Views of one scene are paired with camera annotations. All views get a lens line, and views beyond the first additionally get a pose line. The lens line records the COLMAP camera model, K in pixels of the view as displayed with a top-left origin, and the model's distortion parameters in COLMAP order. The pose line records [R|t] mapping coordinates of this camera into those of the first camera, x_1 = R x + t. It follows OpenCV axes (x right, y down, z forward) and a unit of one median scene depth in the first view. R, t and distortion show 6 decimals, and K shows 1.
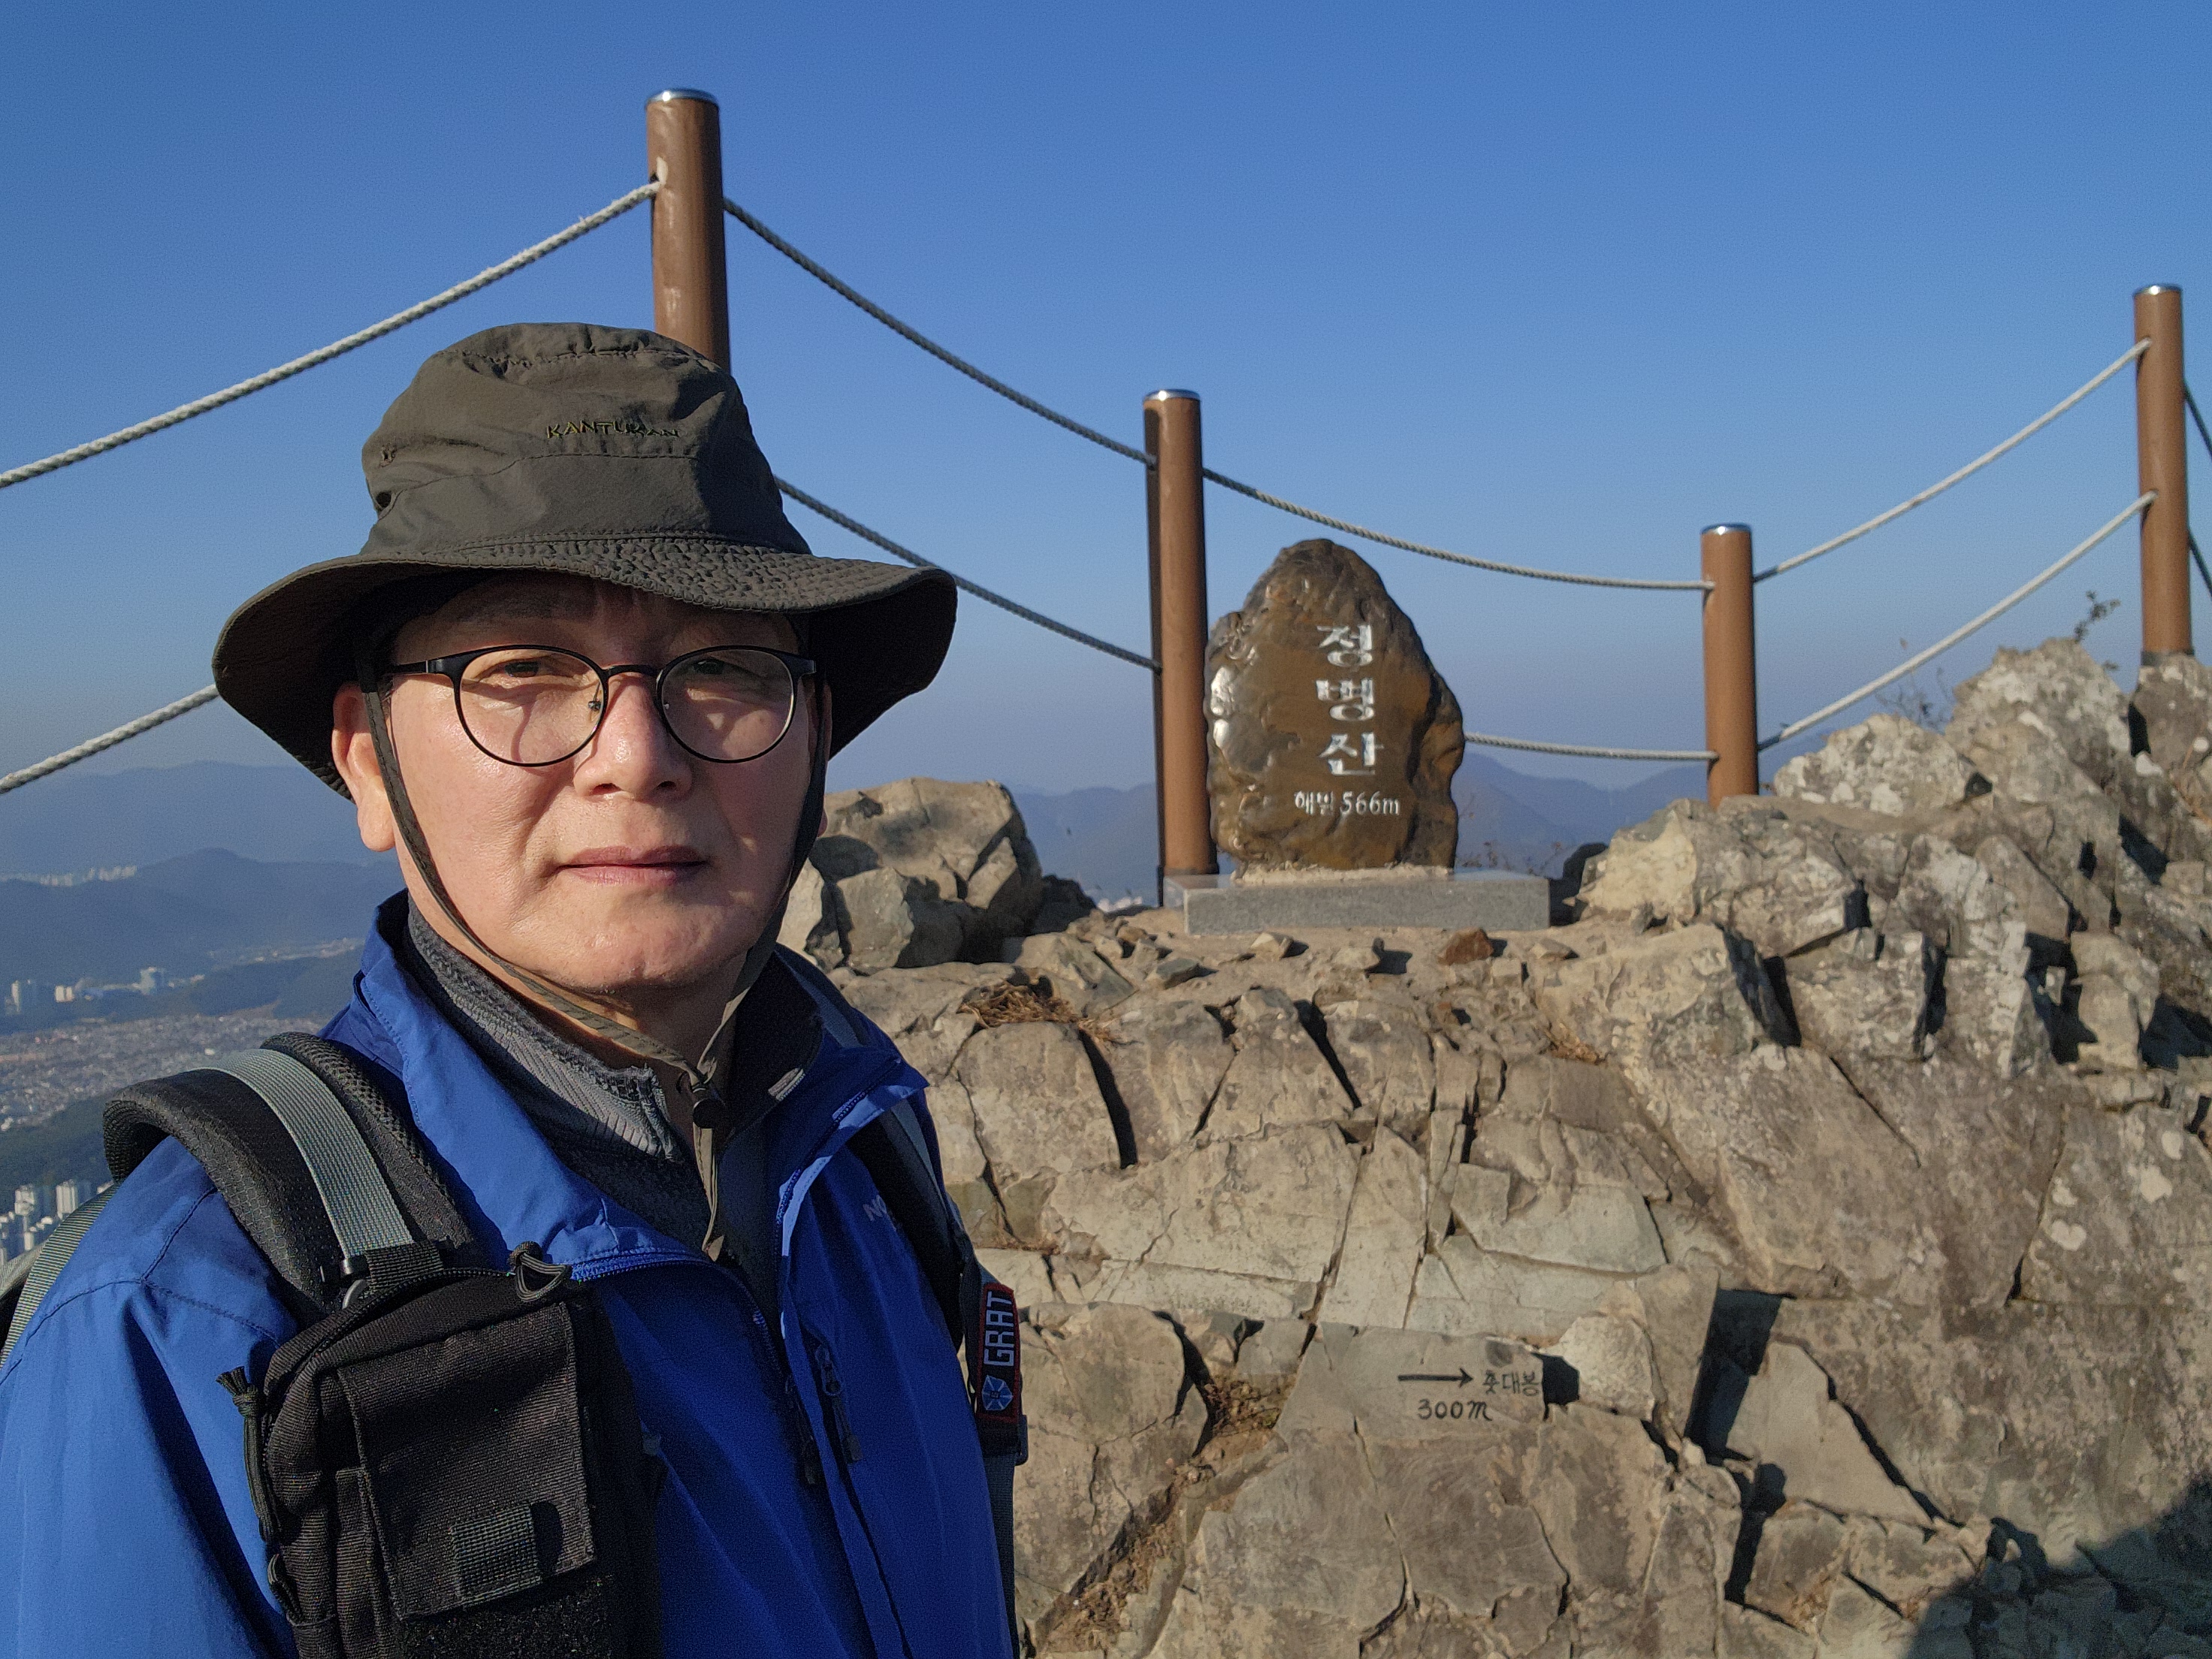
lens RADIAL K [[2063.8, 0, 1106.0], [0, 2063.8, 829.5], [0, 0, 1]] dist [0.171293, -0.427118]
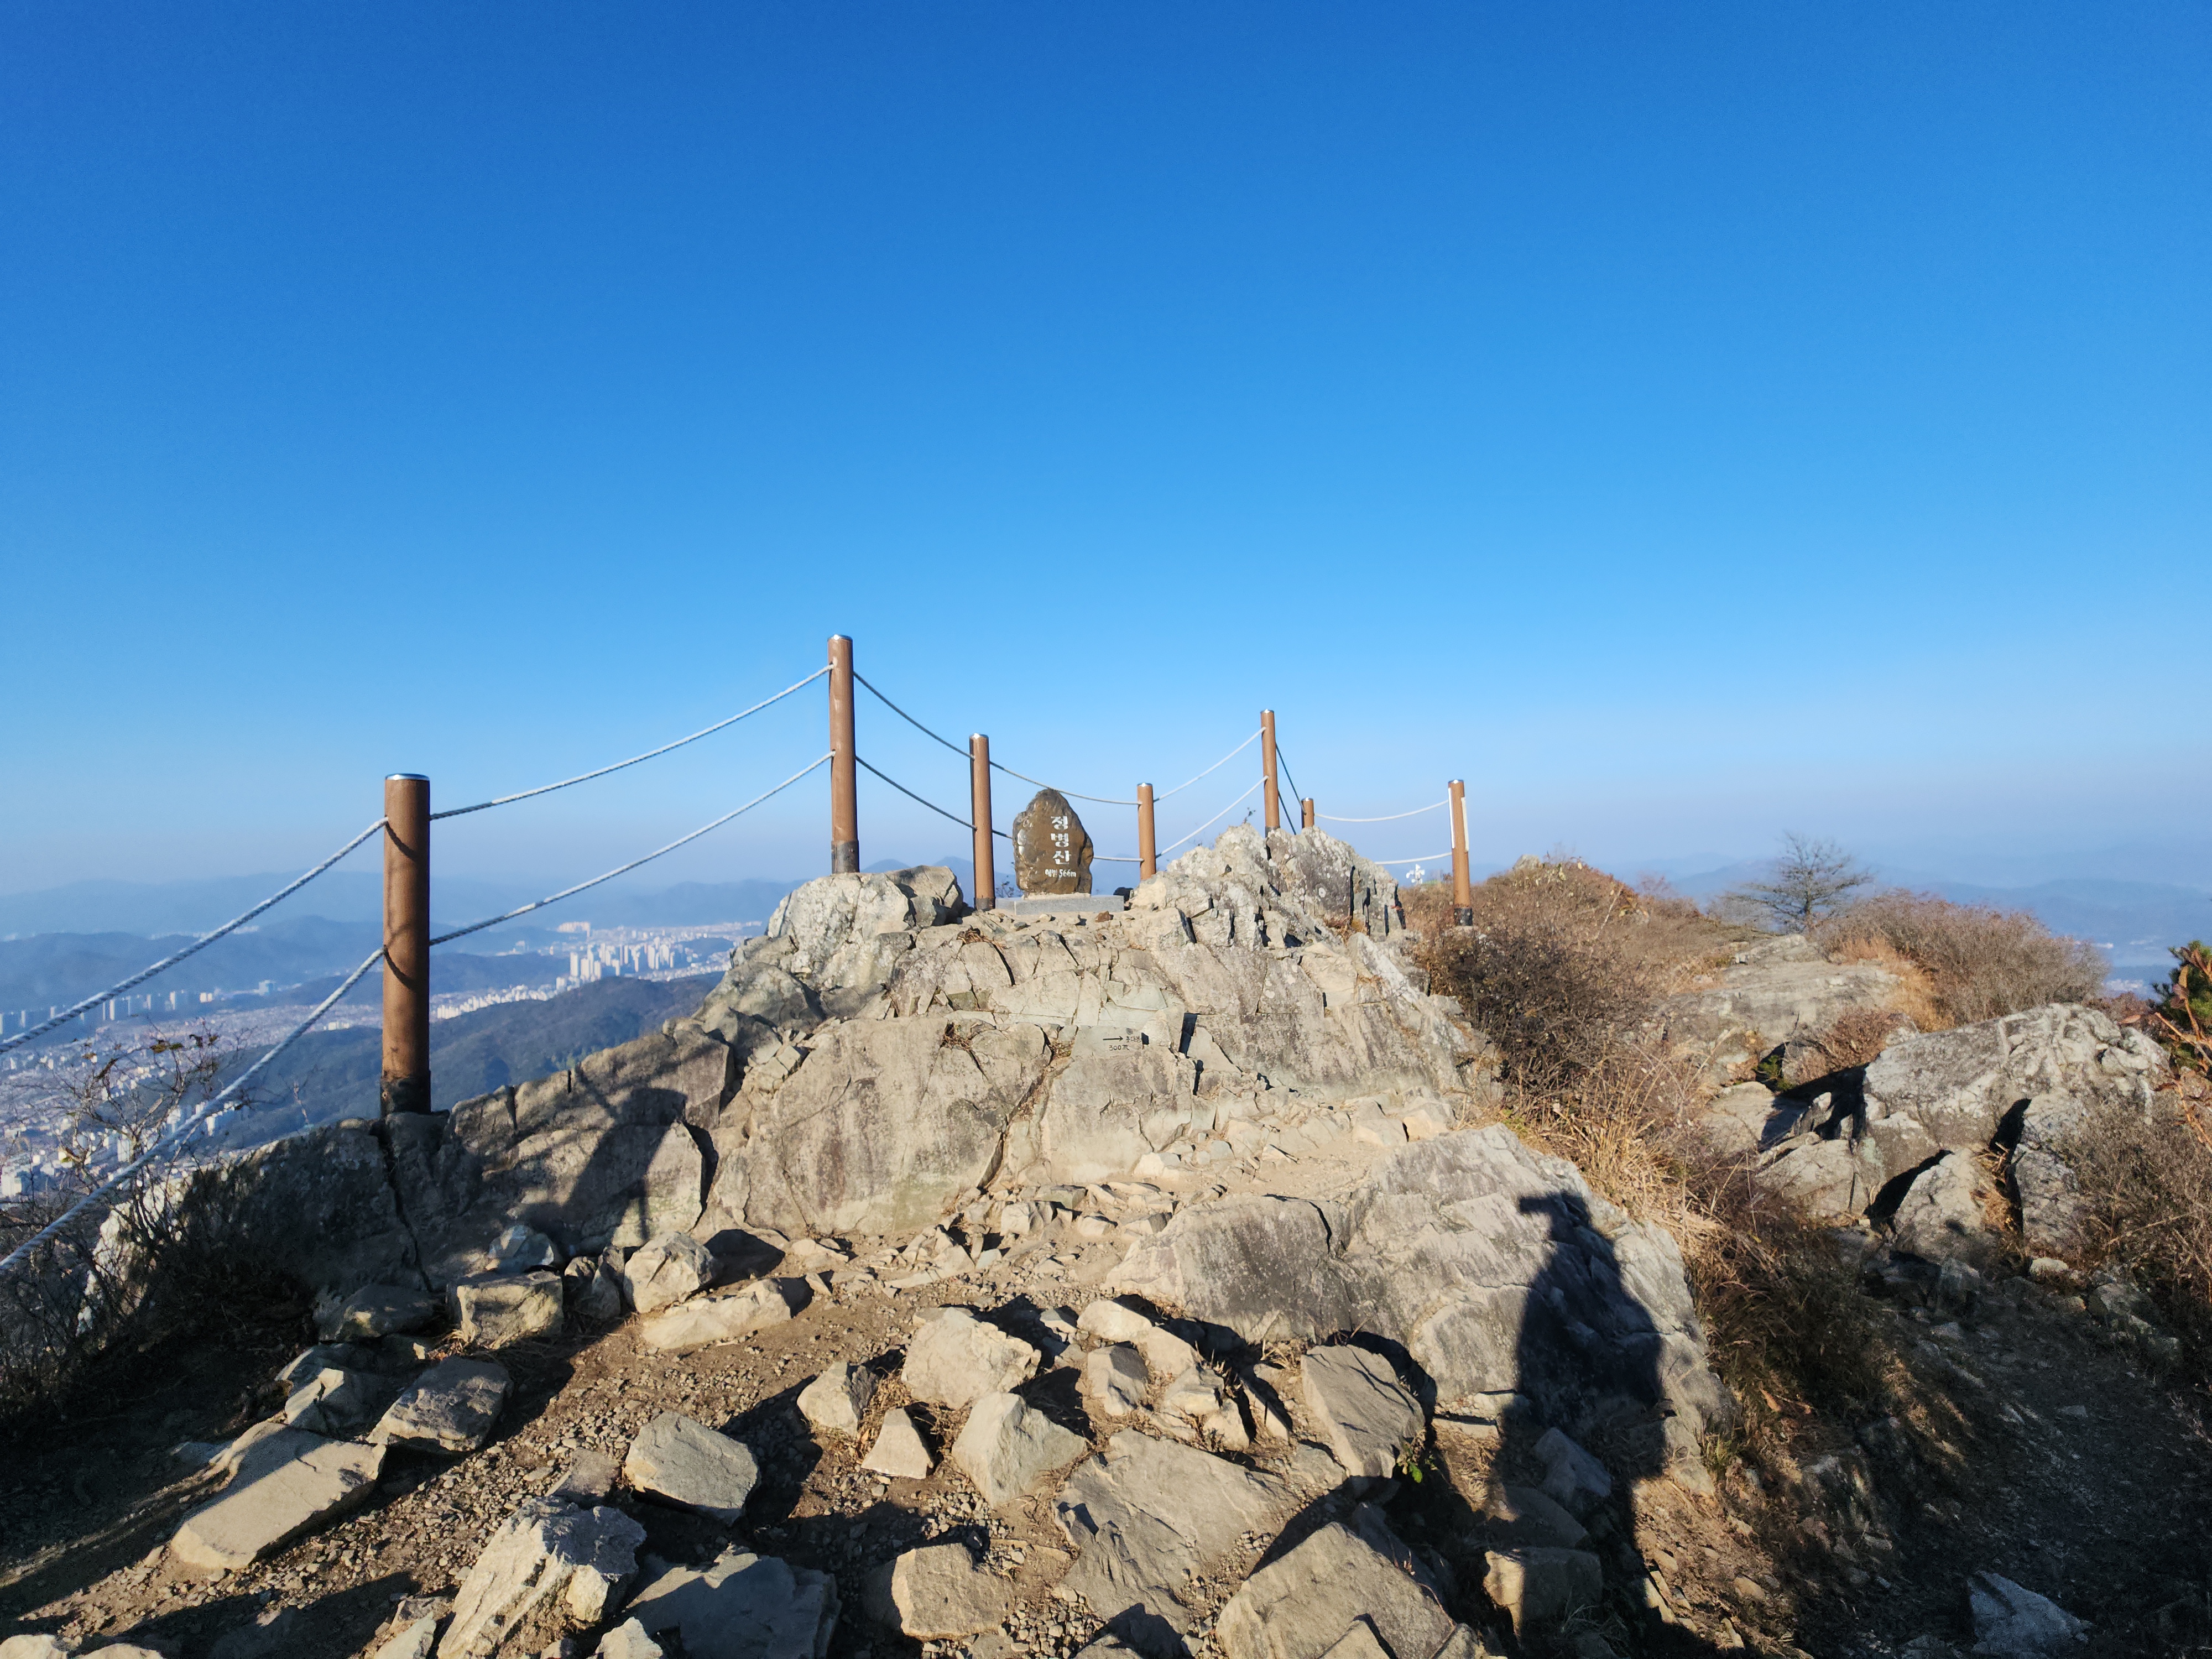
lens RADIAL K [[918.8, 0, 1106.0], [0, 918.8, 829.5], [0, 0, 1]] dist [-0.050718, -0.000372]
pose [[0.948664, 0.009915, 0.316129, -0.282745], [0.013729, 0.997276, -0.072476, 0.025373], [-0.315987, 0.073095, 0.945944, -0.374495]]
